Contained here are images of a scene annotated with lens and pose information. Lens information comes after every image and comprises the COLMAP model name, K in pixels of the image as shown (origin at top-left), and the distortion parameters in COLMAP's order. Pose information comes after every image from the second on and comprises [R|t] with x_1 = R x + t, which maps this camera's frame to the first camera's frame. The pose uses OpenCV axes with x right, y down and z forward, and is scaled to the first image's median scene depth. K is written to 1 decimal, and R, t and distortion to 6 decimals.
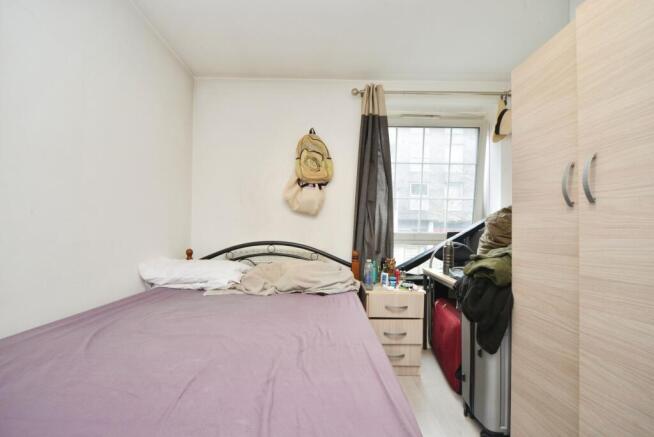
lens RADIAL K [[276.2, 0, 324.6], [0, 276.2, 230.6], [0, 0, 1]] dist [-0.016758, 0.000096]
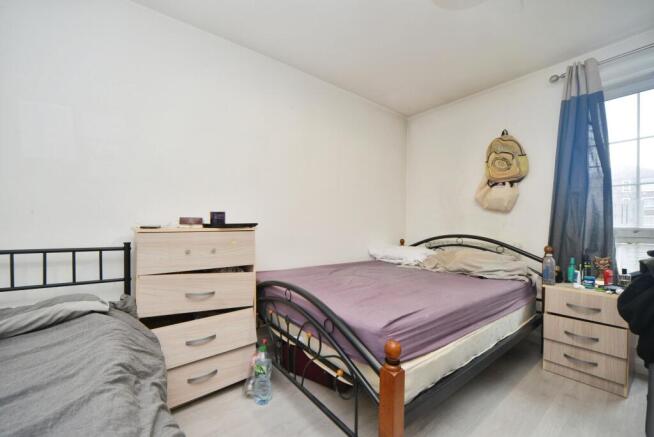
lens RADIAL K [[276.2, 0, 324.6], [0, 276.2, 230.6], [0, 0, 1]] dist [-0.016758, 0.000096]
pose [[0.599561, 0.002205, -0.800326, 0.401686], [0.000632, 0.999995, 0.003228, 0.015089], [0.800329, -0.002441, 0.599556, -0.201478]]
